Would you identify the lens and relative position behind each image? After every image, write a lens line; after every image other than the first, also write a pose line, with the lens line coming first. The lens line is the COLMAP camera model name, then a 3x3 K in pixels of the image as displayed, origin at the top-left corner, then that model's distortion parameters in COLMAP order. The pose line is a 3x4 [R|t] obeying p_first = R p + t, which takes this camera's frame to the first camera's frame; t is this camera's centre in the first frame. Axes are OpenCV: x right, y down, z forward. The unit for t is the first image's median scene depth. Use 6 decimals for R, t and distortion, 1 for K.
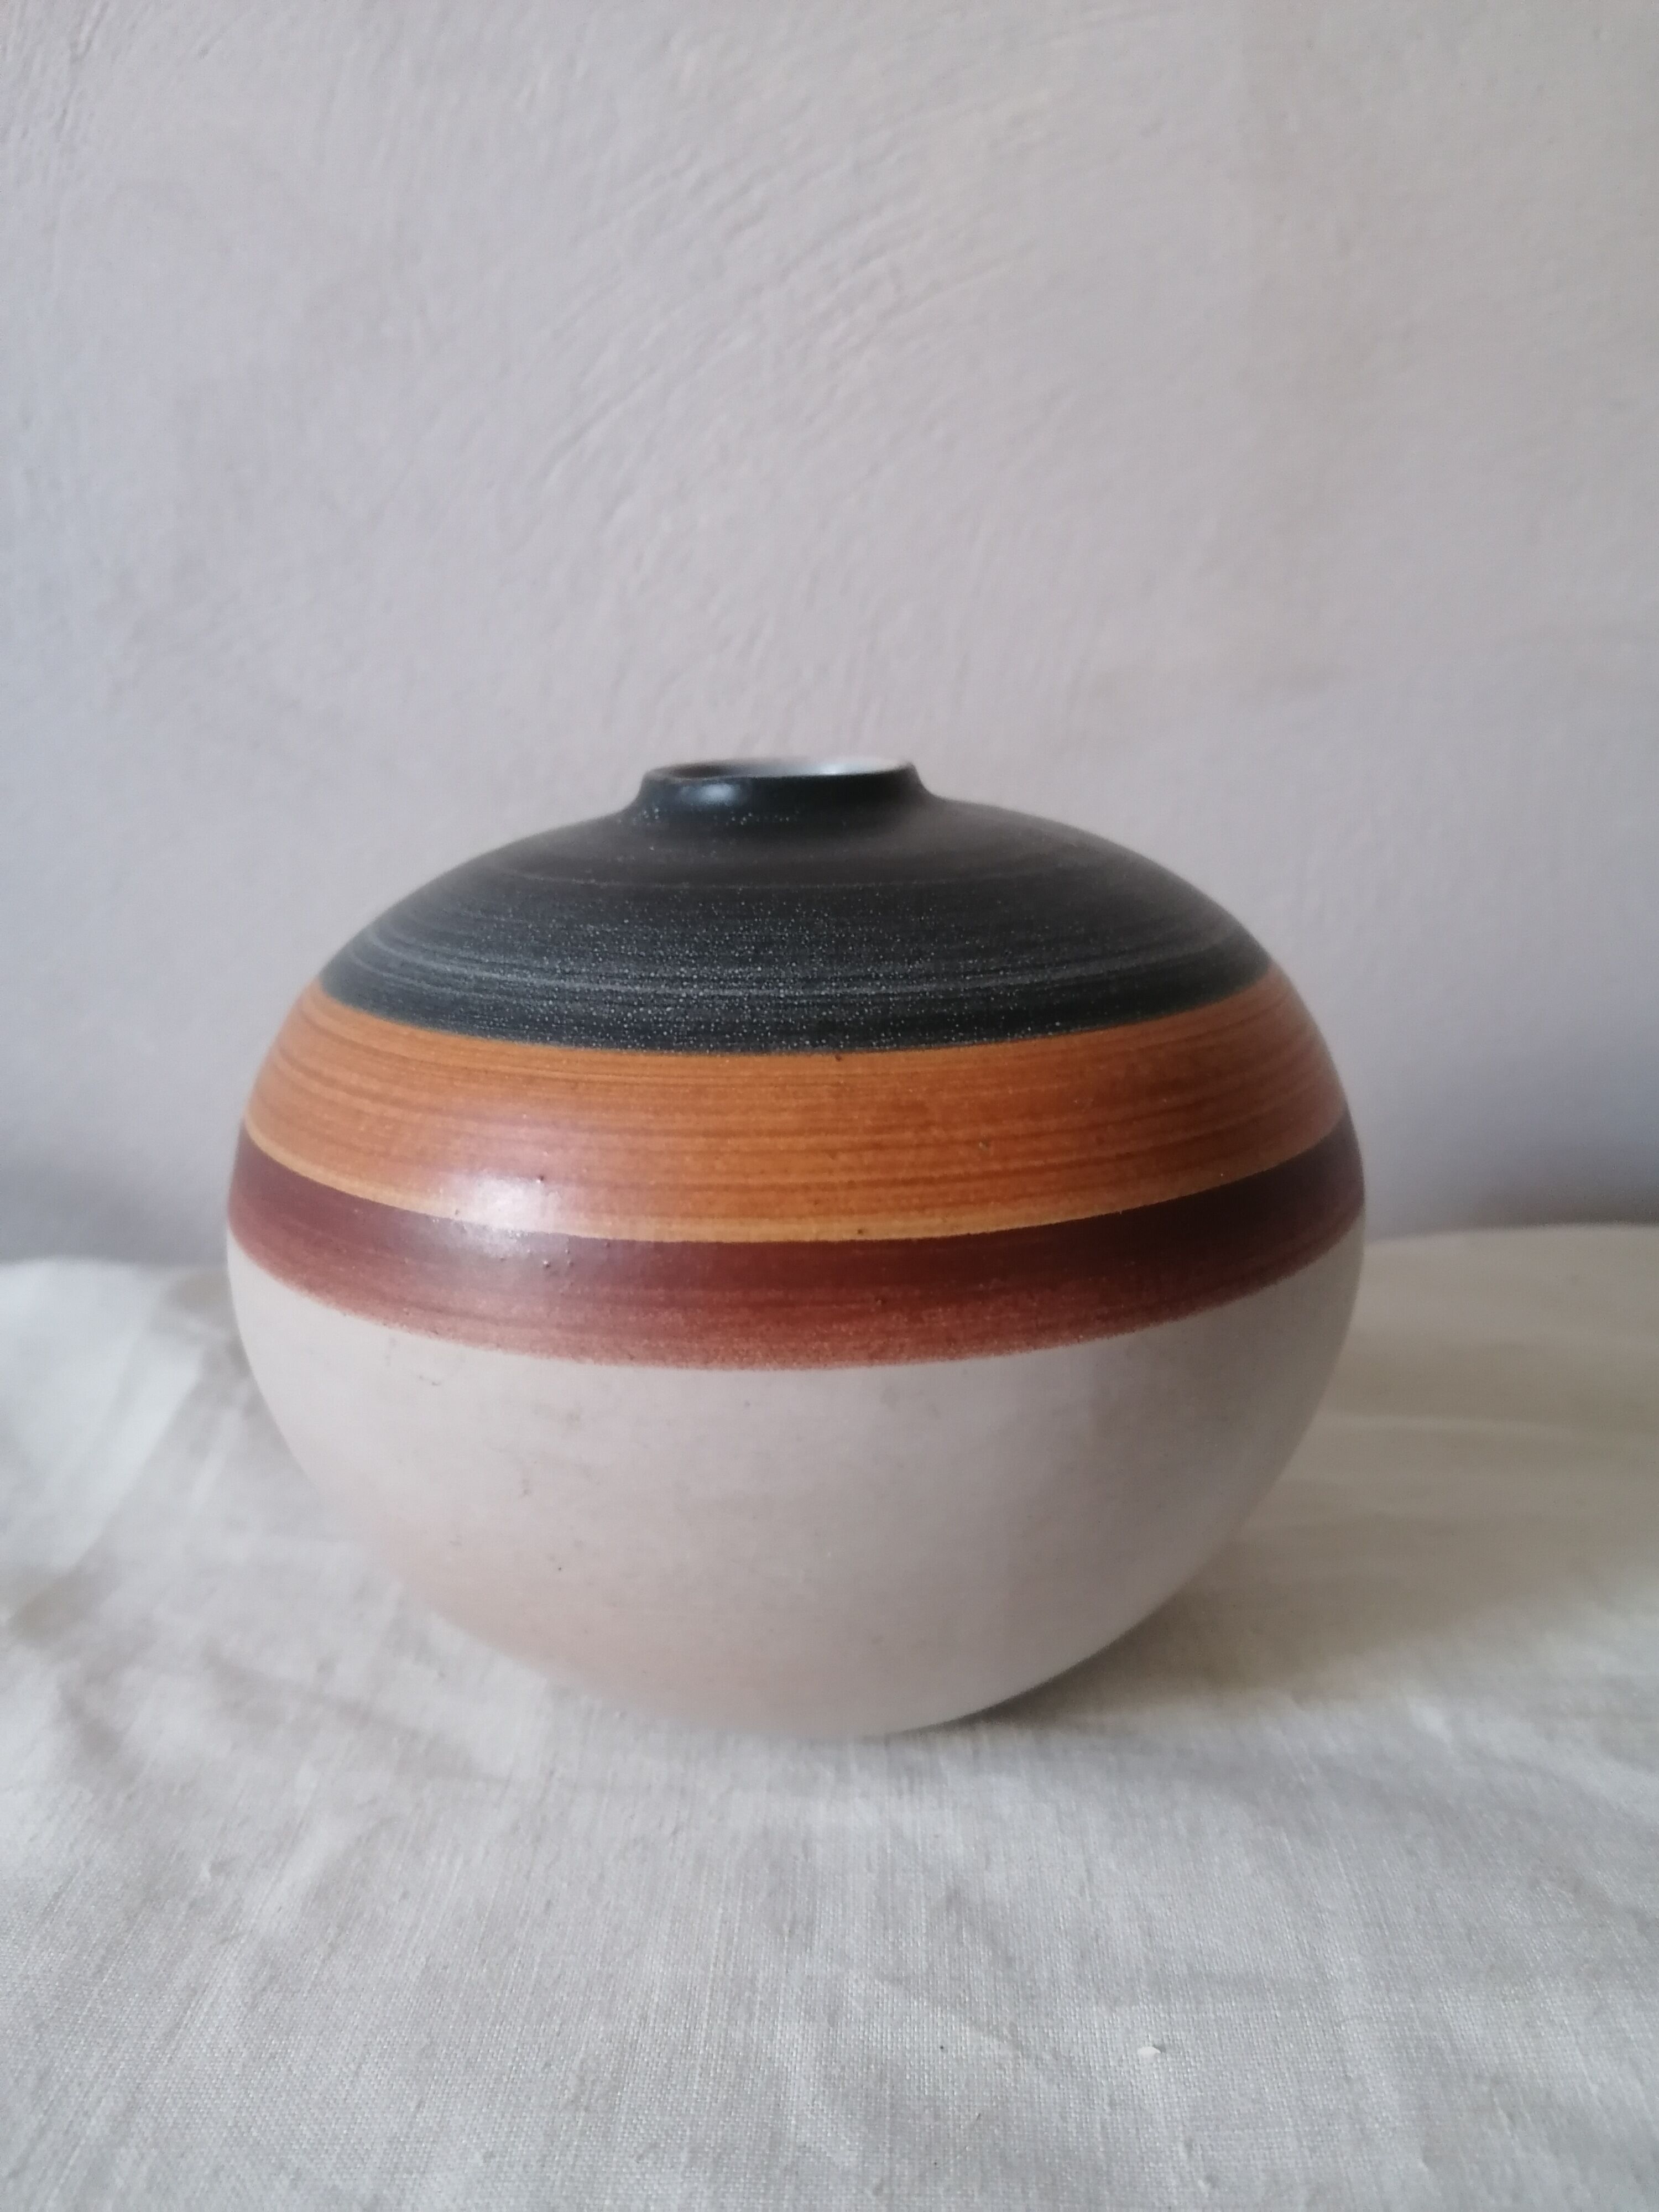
lens RADIAL K [[1676.3, 0, 834.6], [0, 1676.3, 1106.8], [0, 0, 1]] dist [0.025677, -0.060726]
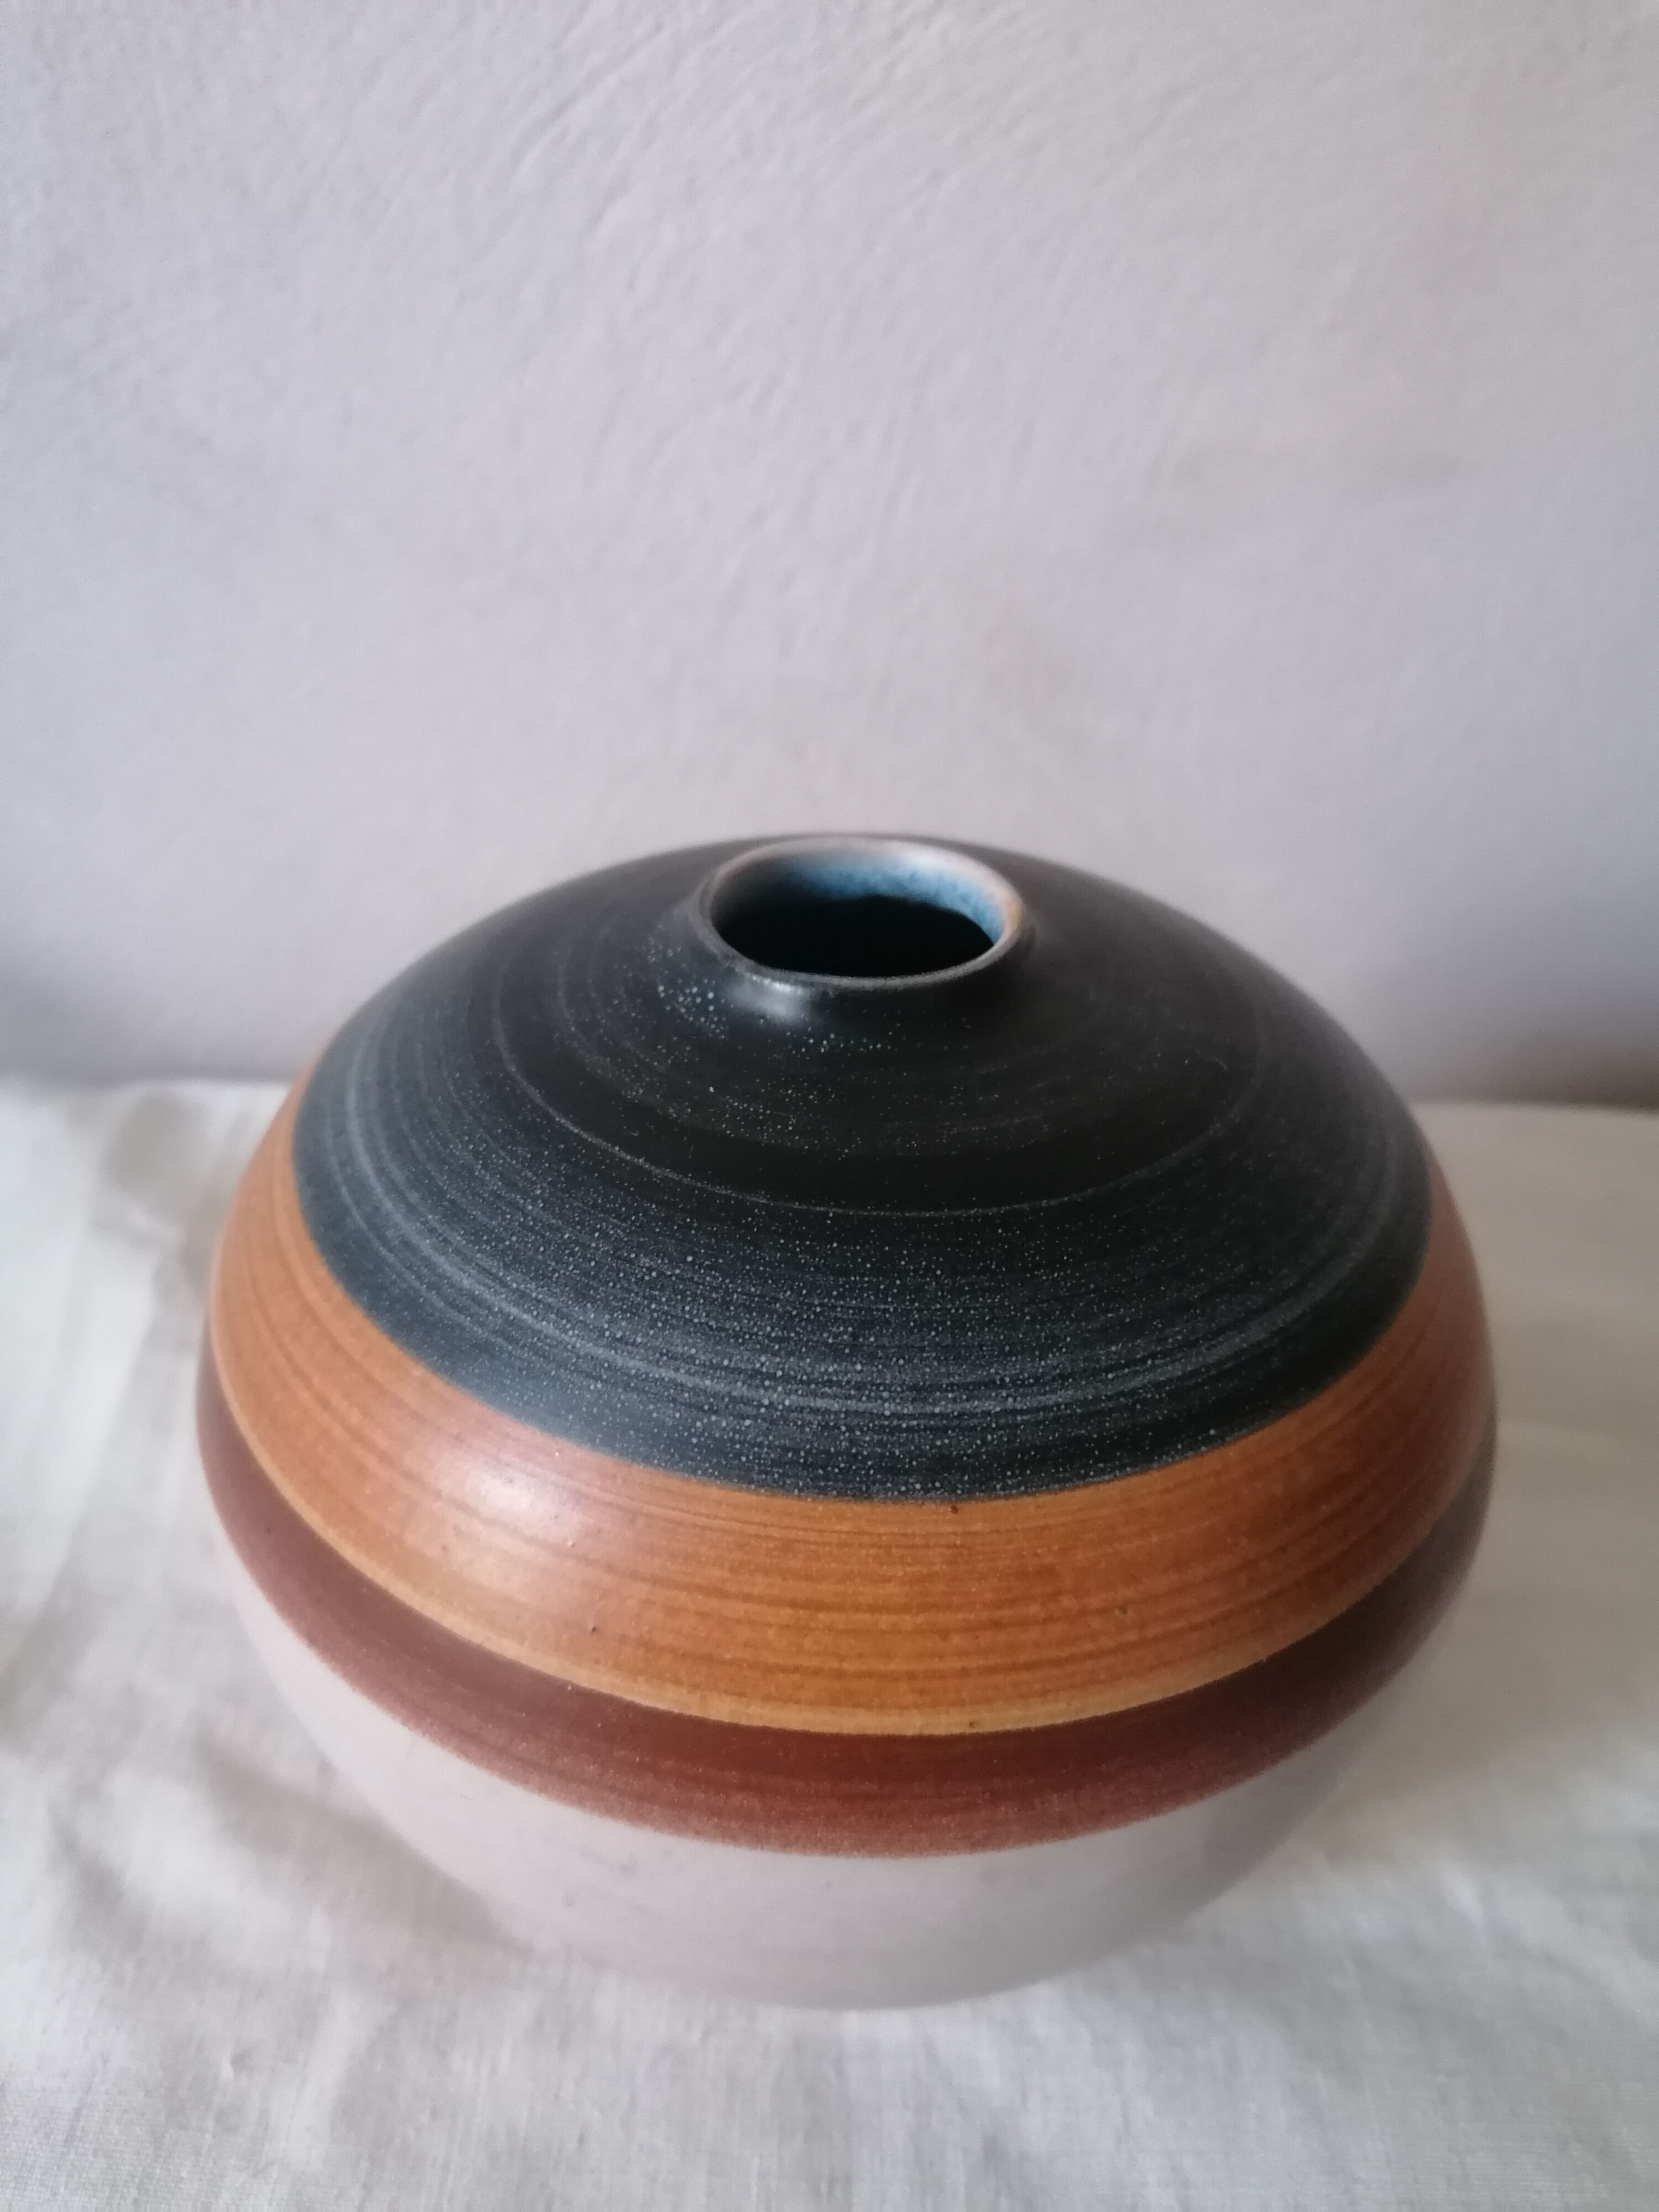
lens RADIAL K [[1676.3, 0, 824.0], [0, 1676.3, 1108.7], [0, 0, 1]] dist [0.025677, -0.060726]
pose [[0.998428, 0.037872, 0.041314, -0.089852], [-0.048720, 0.950867, 0.305741, -0.404183], [-0.027705, -0.307274, 0.951218, 0.238708]]
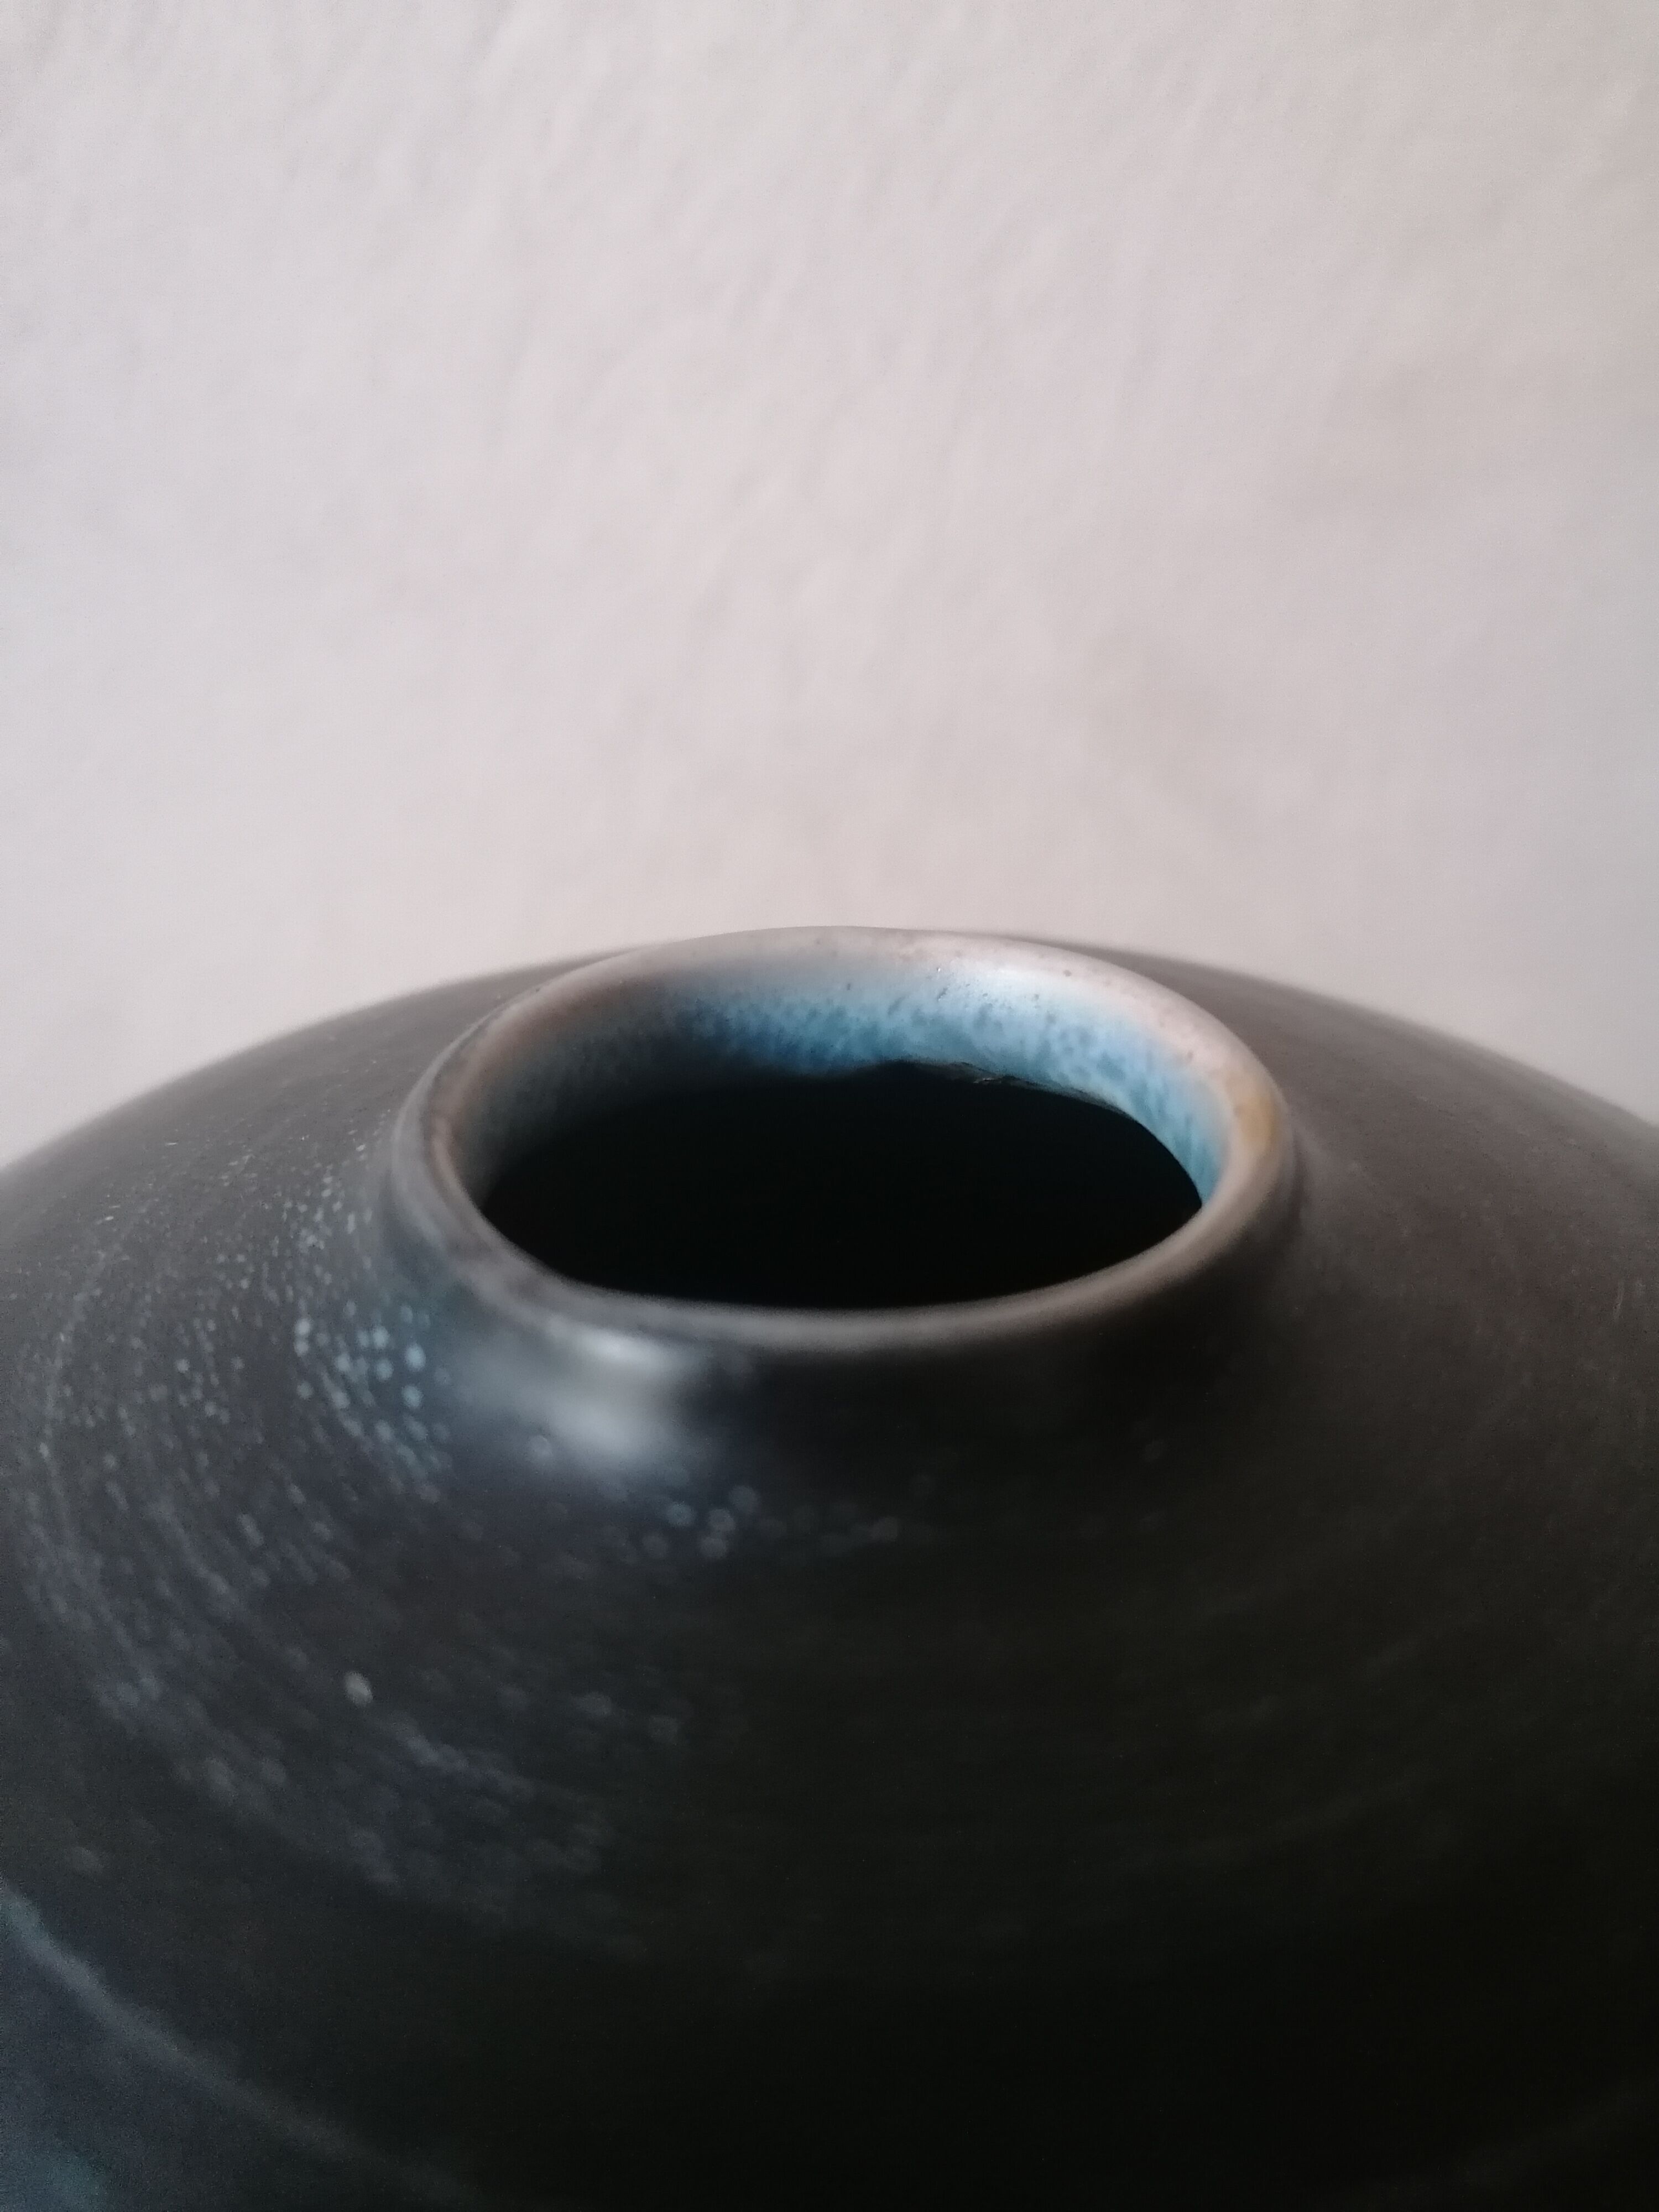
lens RADIAL K [[1851.5, 0, 838.0], [0, 1851.5, 1103.0], [0, 0, 1]] dist [-0.053966, -0.016823]
pose [[0.999709, 0.023753, 0.004281, -0.039725], [-0.024113, 0.975243, 0.219819, -0.313982], [0.001046, -0.219858, 0.975531, 0.762992]]
